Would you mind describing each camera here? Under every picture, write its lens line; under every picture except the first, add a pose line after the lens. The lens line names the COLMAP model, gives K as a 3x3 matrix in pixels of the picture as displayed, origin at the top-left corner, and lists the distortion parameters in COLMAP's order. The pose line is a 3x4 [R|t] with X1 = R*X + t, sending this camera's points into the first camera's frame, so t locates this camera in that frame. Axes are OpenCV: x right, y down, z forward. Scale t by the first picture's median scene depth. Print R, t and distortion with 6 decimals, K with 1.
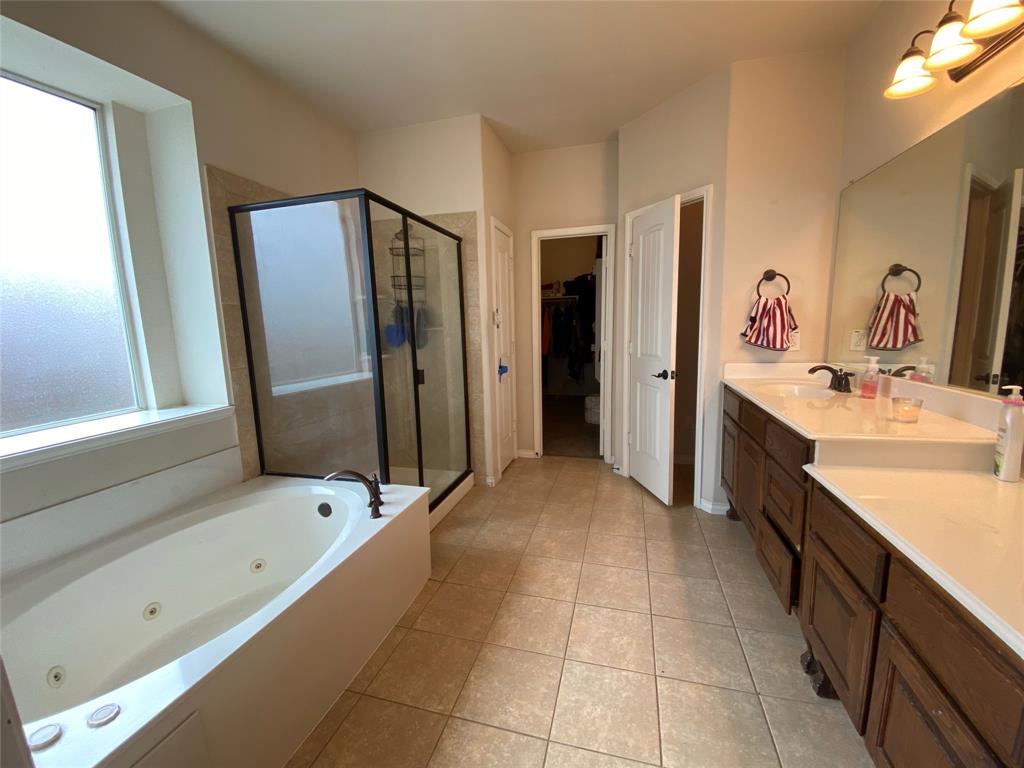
lens RADIAL K [[413.9, 0, 510.4], [0, 413.9, 382.3], [0, 0, 1]] dist [0.026115, -0.022509]
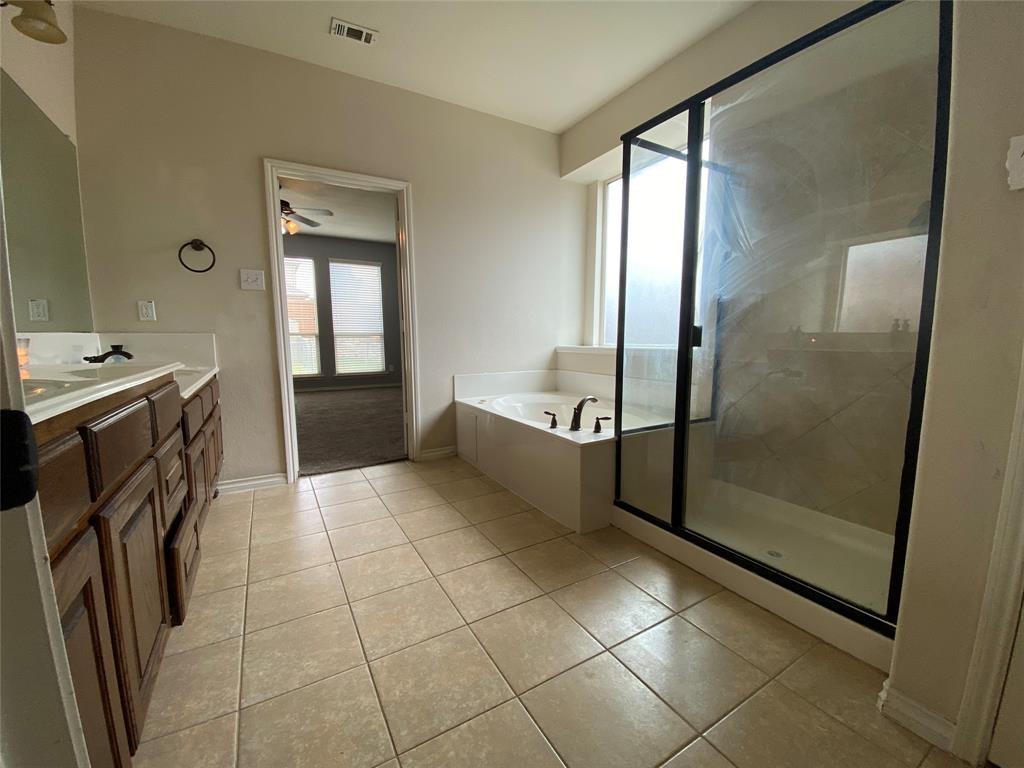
lens RADIAL K [[413.9, 0, 510.4], [0, 413.9, 382.3], [0, 0, 1]] dist [0.026115, -0.022509]
pose [[-0.693086, 0.116687, -0.711348, 0.601606], [-0.082683, 0.967430, 0.239254, -0.097080], [0.716098, 0.224640, -0.660864, 1.542891]]
